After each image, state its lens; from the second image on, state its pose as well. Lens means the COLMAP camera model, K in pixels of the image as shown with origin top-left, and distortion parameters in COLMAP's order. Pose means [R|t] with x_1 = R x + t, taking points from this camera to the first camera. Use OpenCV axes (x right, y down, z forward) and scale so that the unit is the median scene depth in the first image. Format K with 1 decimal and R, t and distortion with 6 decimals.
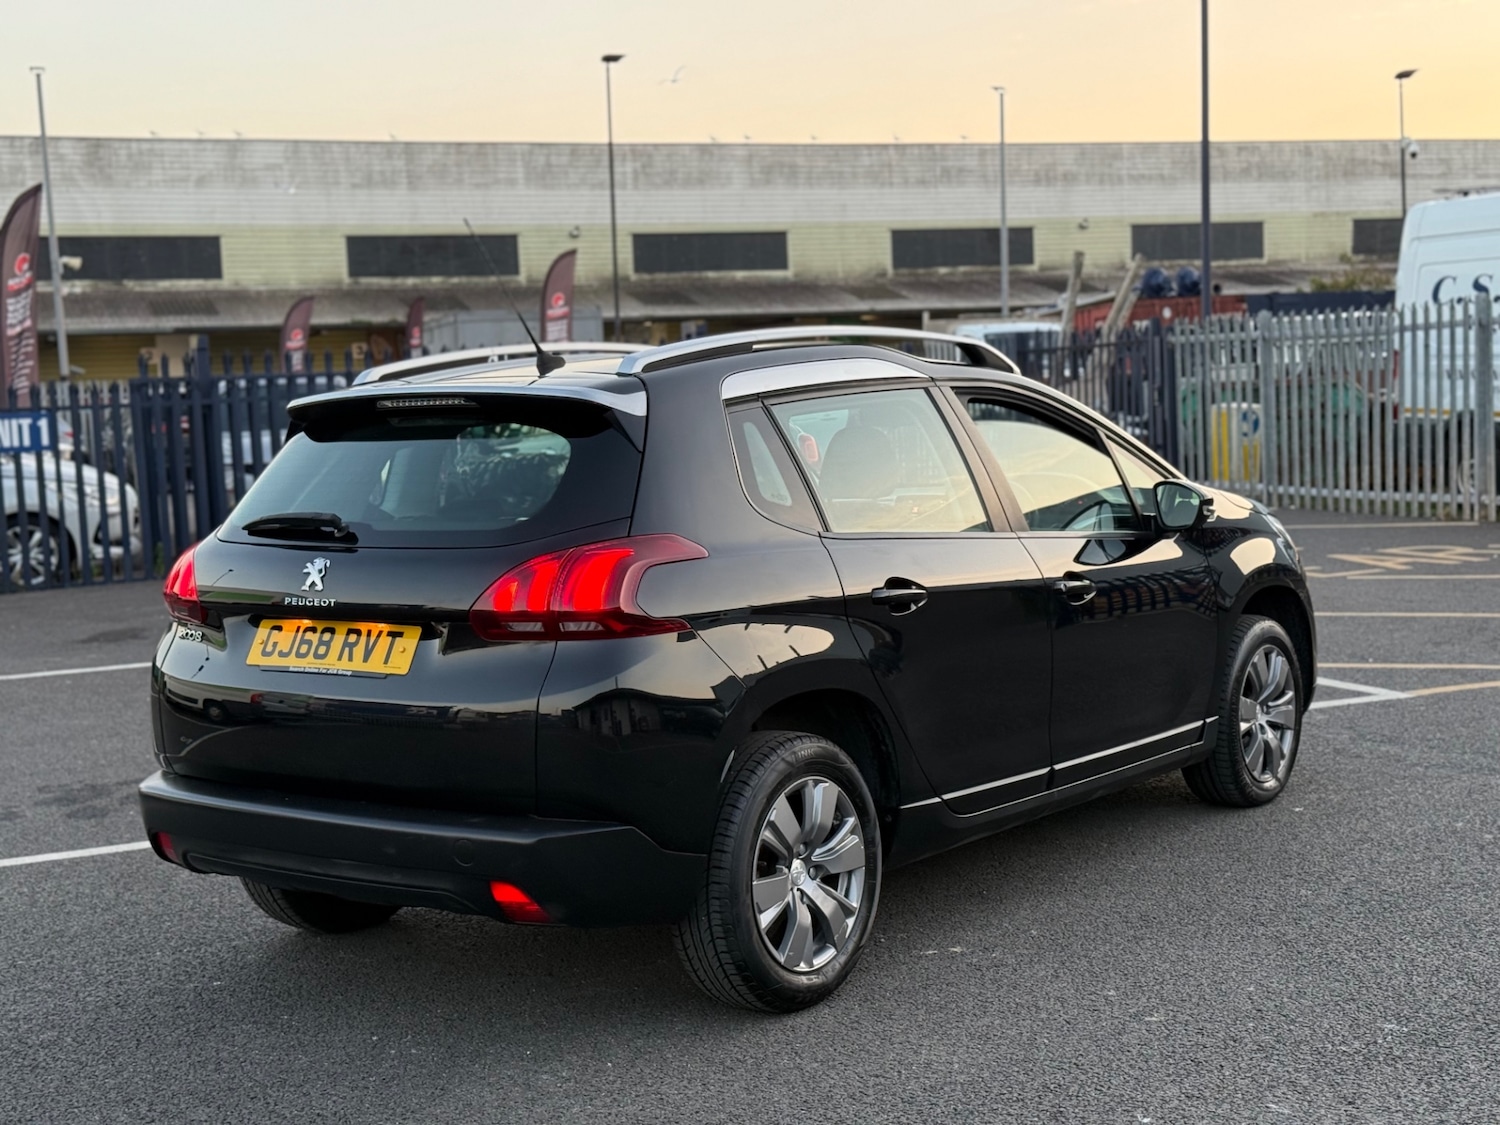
lens RADIAL K [[2277.9, 0, 679.0], [0, 2277.9, 585.3], [0, 0, 1]] dist [0.260928, -0.615954]
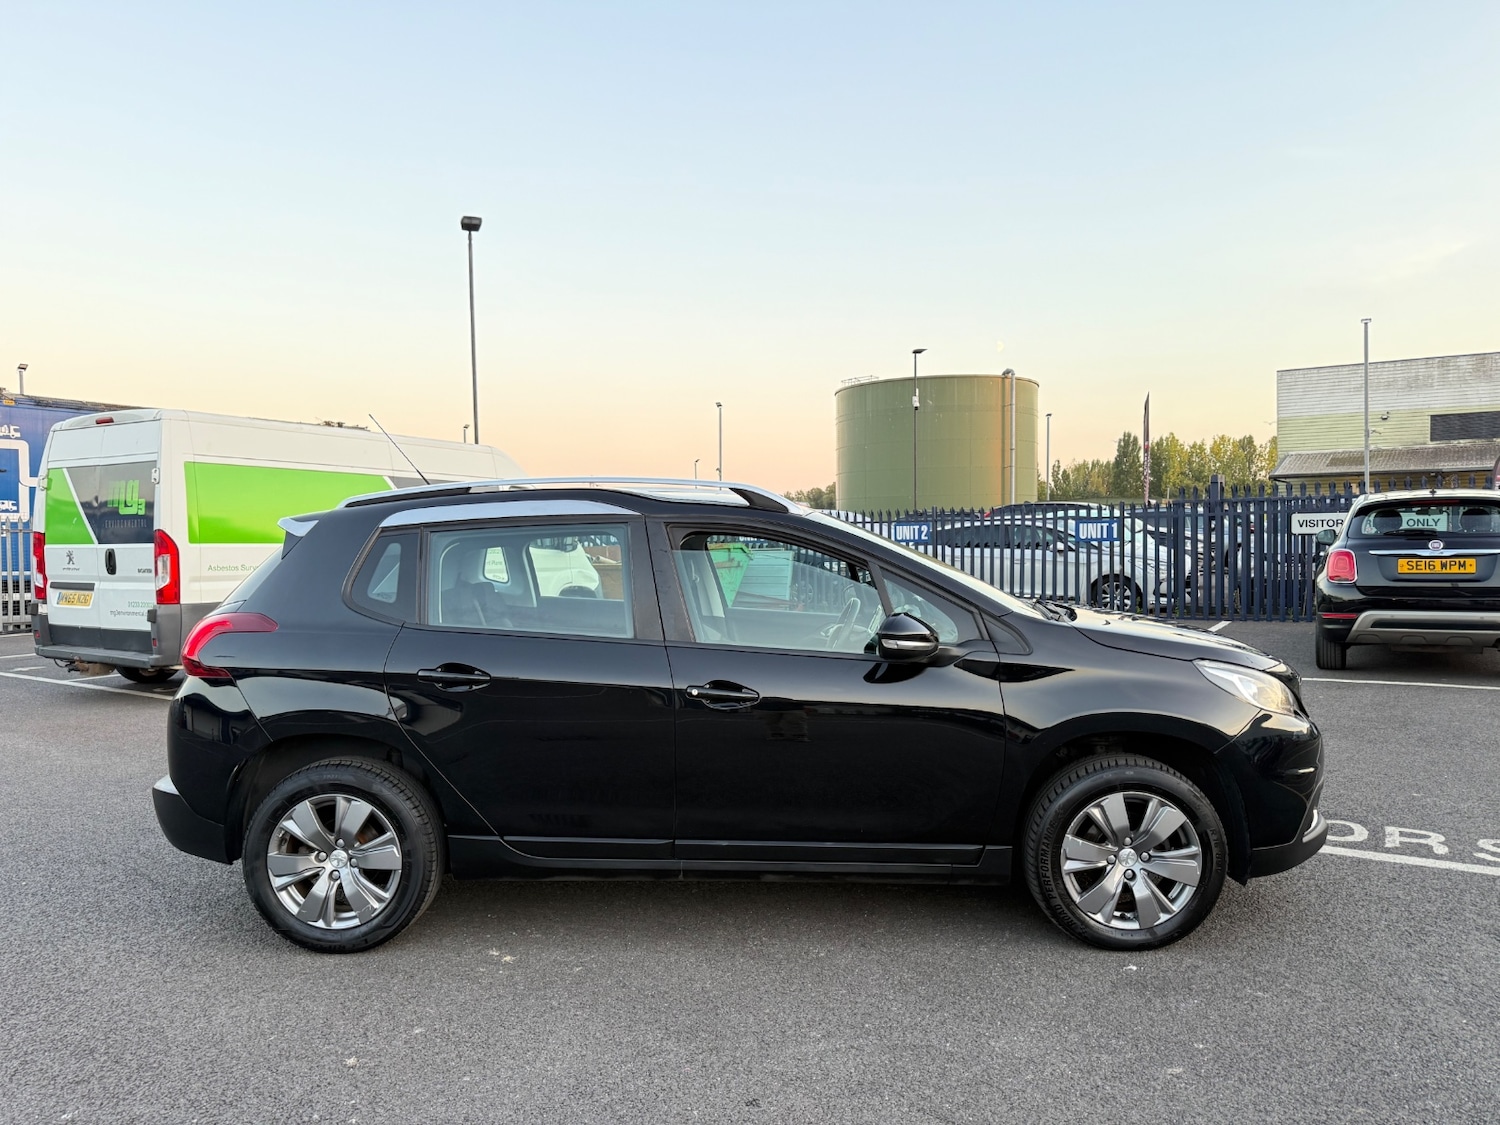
lens RADIAL K [[1044.8, 0, 751.7], [0, 1044.8, 580.3], [0, 0, 1]] dist [0.063905, -0.073210]
pose [[0.585476, 0.085536, -0.806165, 0.670574], [-0.092005, 0.995004, 0.038754, -0.090390], [0.805452, 0.051482, 0.590420, 0.752926]]
